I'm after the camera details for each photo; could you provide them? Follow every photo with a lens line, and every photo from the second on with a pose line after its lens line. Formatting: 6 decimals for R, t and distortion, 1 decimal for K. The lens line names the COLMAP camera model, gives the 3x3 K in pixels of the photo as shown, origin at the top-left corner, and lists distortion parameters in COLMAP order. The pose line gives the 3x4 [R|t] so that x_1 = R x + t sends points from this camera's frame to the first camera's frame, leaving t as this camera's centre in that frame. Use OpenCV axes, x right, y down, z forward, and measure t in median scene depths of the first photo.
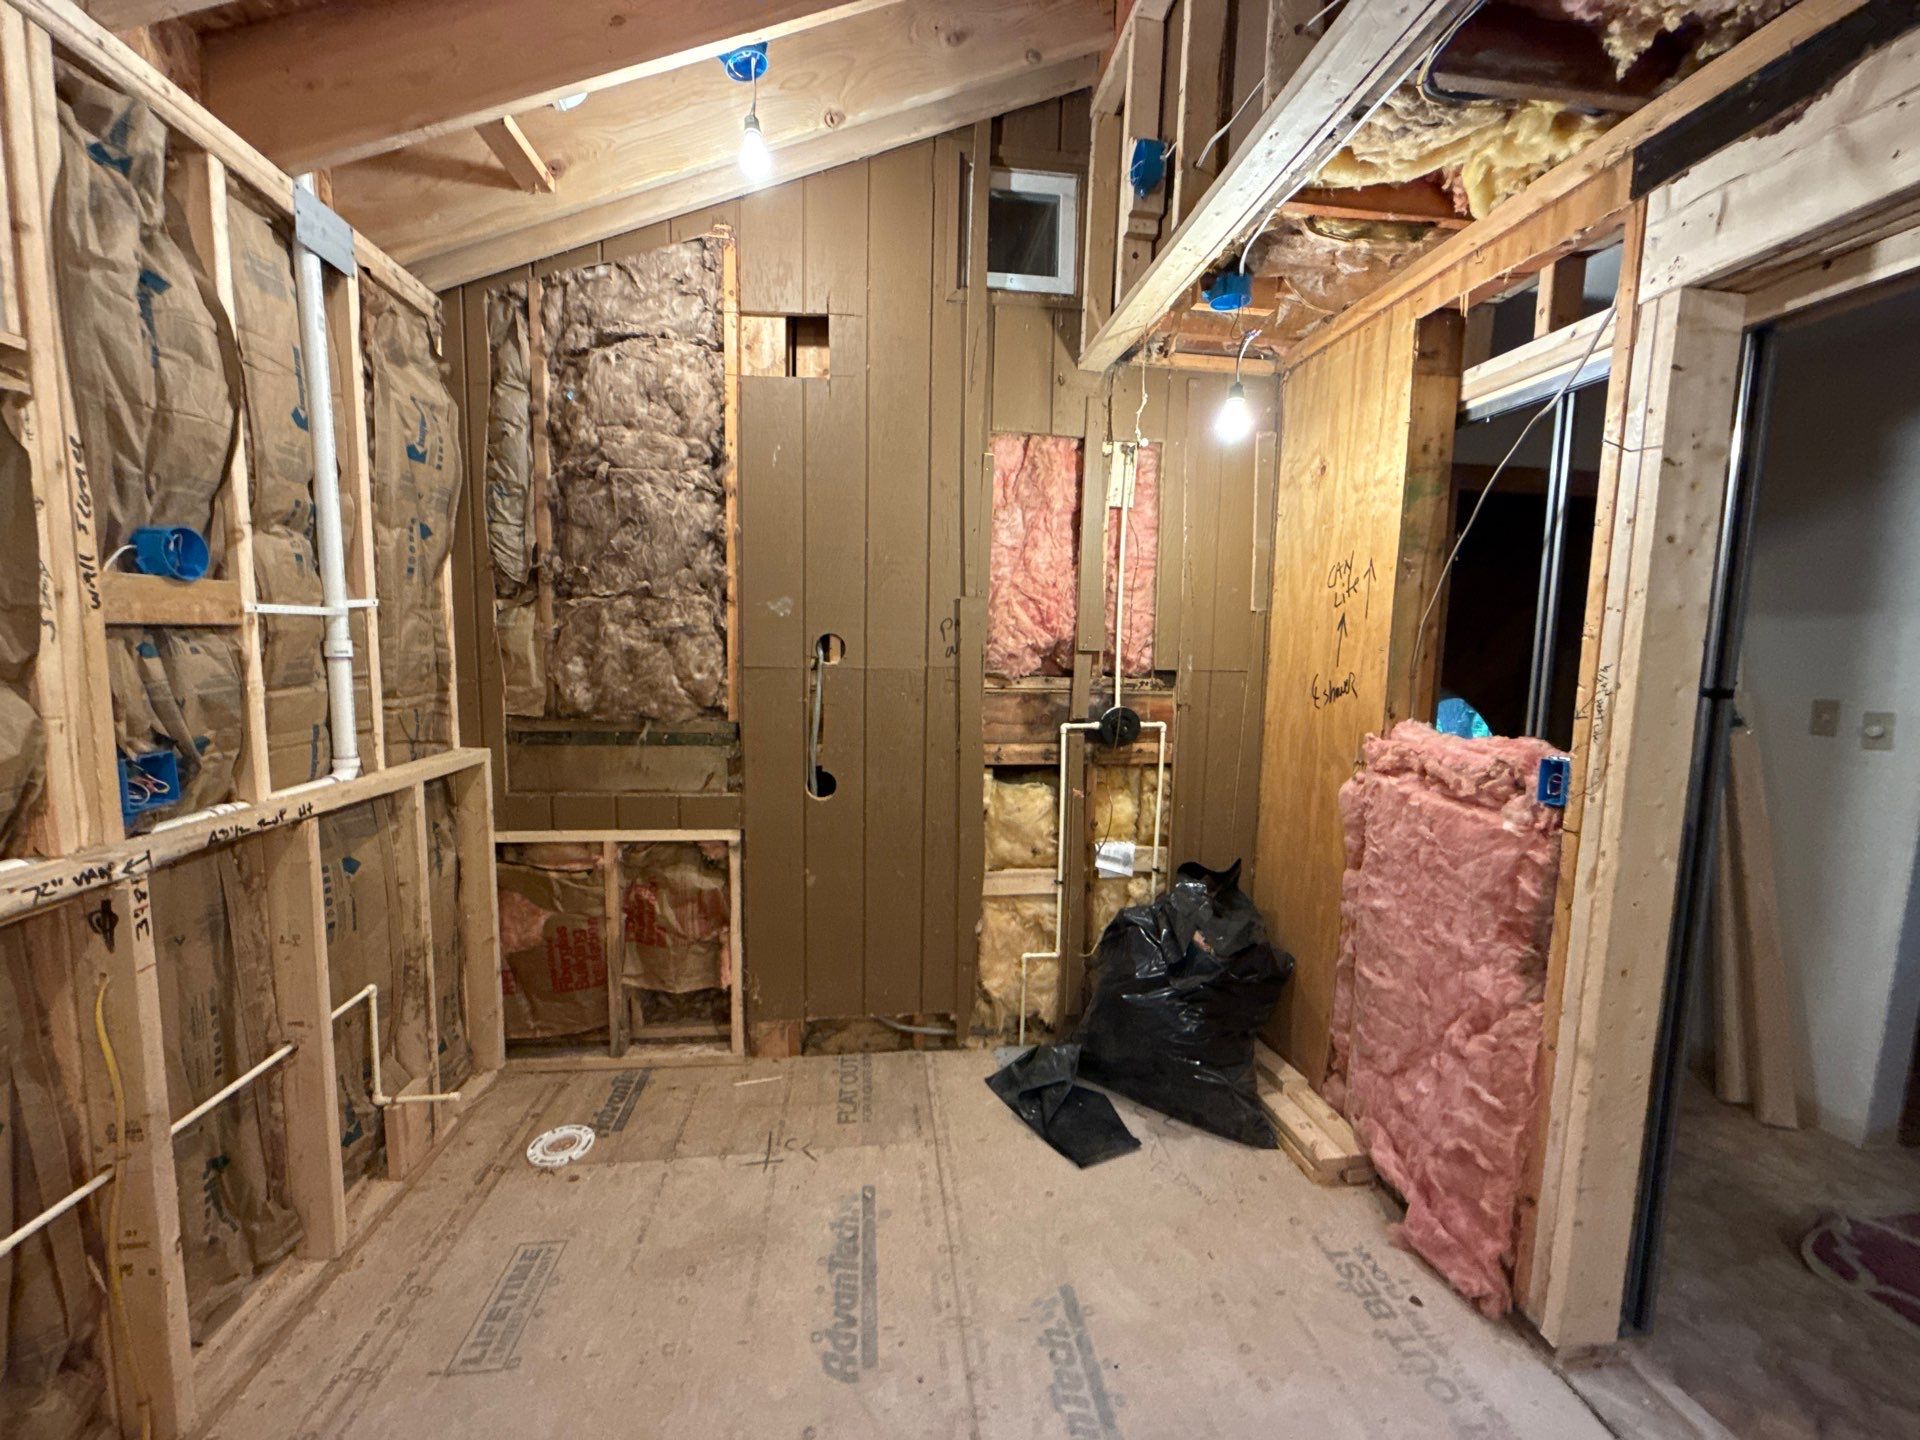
lens RADIAL K [[765.4, 0, 957.8], [0, 765.4, 720.5], [0, 0, 1]] dist [-0.003086, 0.000216]
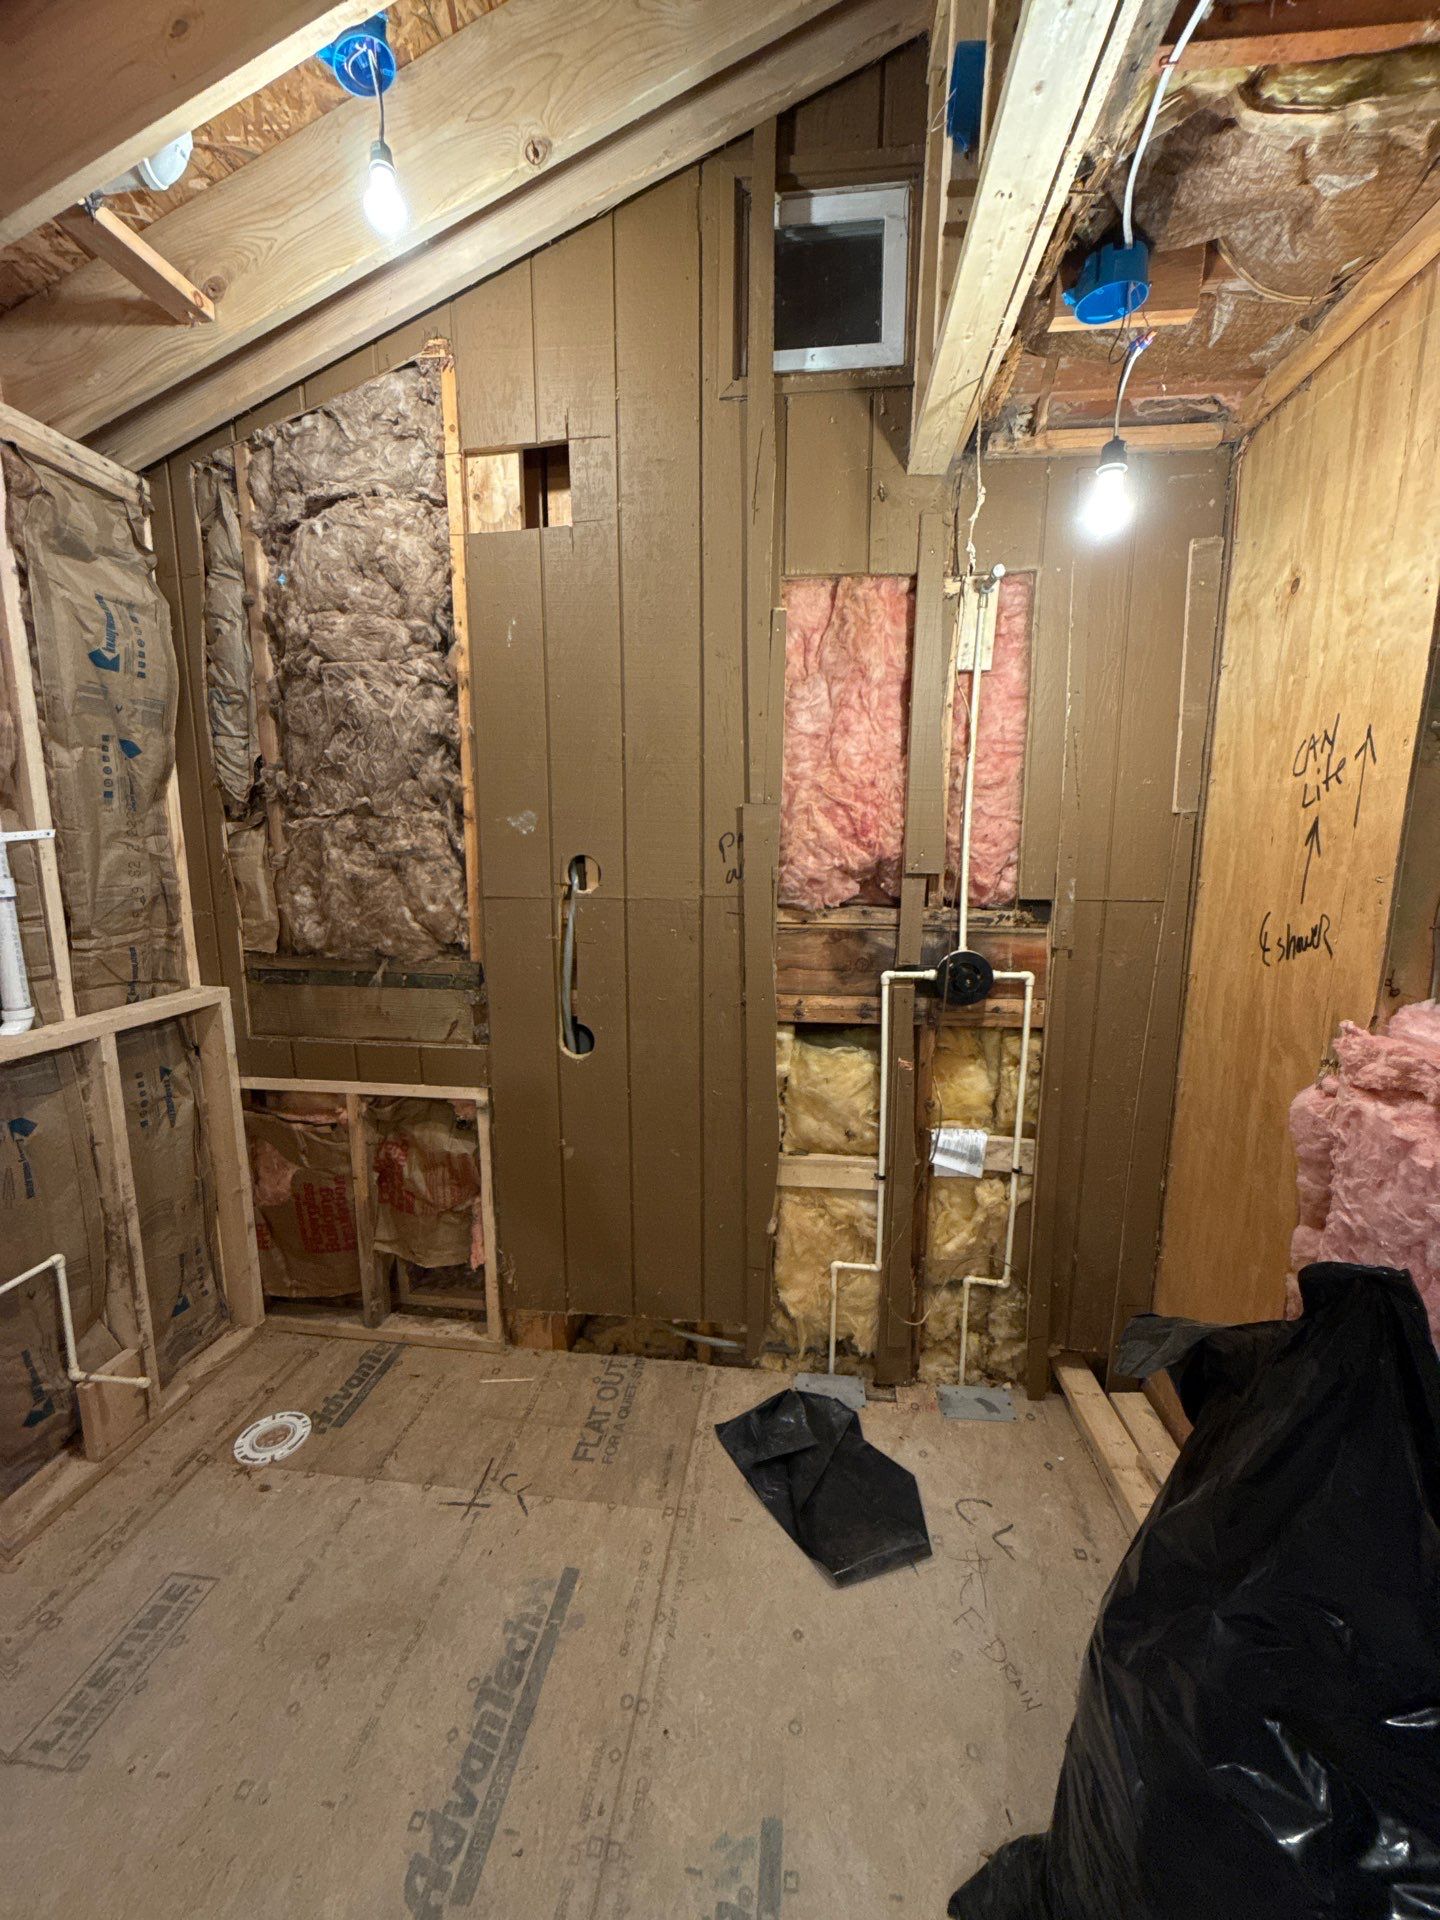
lens RADIAL K [[765.4, 0, 720.0], [0, 765.4, 960.0], [0, 0, 1]] dist [-0.003086, 0.000216]
pose [[0.970741, 0.021325, -0.239178, 0.173163], [-0.008015, 0.998371, 0.056484, -0.051949], [0.239993, -0.052915, 0.969331, 0.259821]]
